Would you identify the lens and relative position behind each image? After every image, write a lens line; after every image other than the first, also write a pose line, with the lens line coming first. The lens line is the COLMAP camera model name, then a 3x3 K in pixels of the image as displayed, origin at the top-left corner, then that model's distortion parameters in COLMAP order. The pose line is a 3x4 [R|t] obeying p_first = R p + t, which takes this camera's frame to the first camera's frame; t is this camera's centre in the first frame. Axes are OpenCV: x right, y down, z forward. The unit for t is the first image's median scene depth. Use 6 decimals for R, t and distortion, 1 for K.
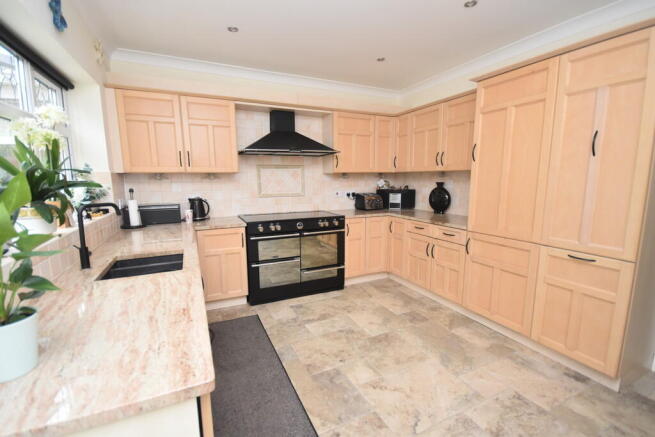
lens RADIAL K [[291.5, 0, 325.9], [0, 291.5, 219.5], [0, 0, 1]] dist [-0.001583, -0.000329]
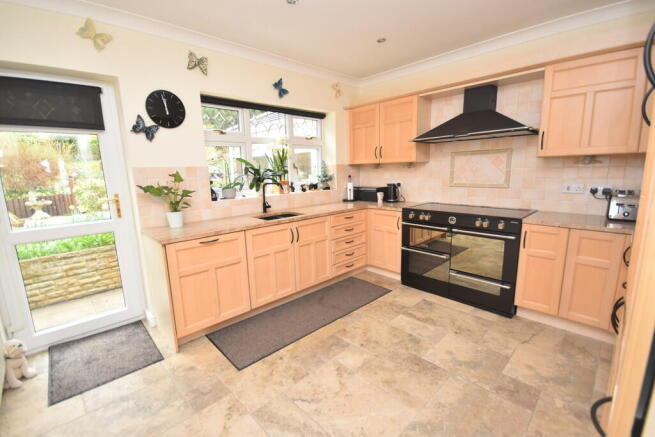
lens RADIAL K [[291.5, 0, 325.6], [0, 291.5, 219.2], [0, 0, 1]] dist [-0.001583, -0.000329]
pose [[0.304833, 0.162676, -0.938410, 0.649591], [-0.113358, 0.984498, 0.133843, -0.059211], [0.945636, 0.065577, 0.318548, 0.361184]]
